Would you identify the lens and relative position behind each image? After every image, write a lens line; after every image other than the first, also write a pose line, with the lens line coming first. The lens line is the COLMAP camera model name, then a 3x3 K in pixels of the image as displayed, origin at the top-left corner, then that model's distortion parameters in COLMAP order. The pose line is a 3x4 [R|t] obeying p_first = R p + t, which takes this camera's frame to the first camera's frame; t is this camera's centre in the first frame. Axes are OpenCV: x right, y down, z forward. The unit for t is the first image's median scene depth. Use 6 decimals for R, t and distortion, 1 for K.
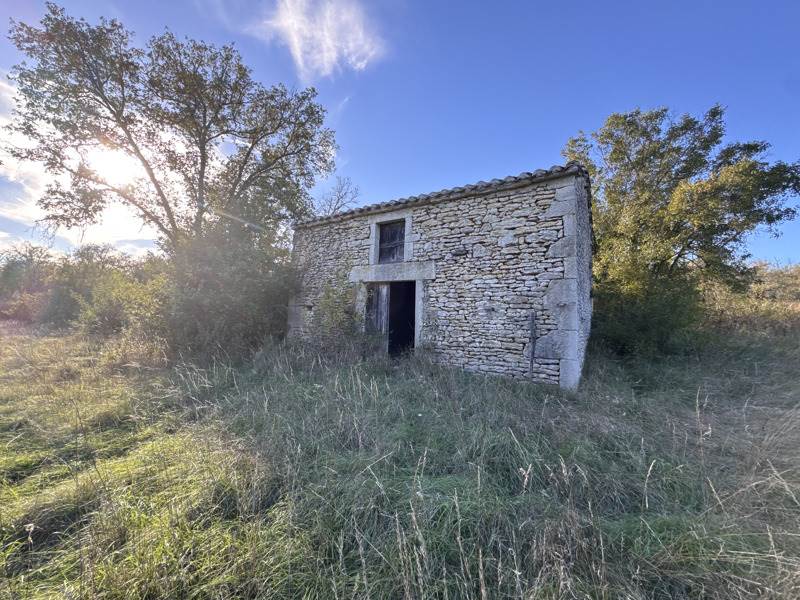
lens RADIAL K [[319.0, 0, 397.3], [0, 319.0, 301.8], [0, 0, 1]] dist [0.000898, -0.000110]
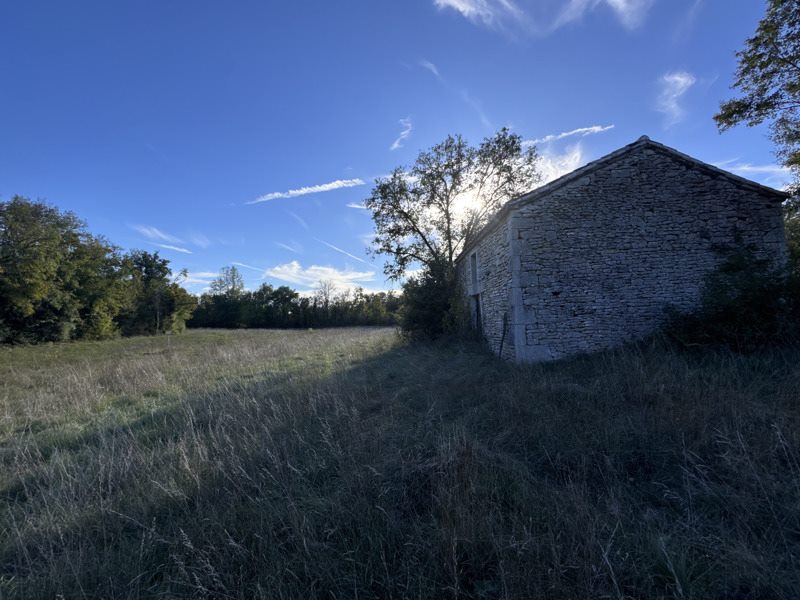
lens RADIAL K [[318.6, 0, 405.6], [0, 318.6, 291.7], [0, 0, 1]] dist [-0.002033, -0.000292]
pose [[0.534783, -0.131326, -0.834722, 0.635390], [0.125492, 0.989238, -0.075237, -0.003671], [0.835619, -0.064515, 0.545508, -0.048008]]
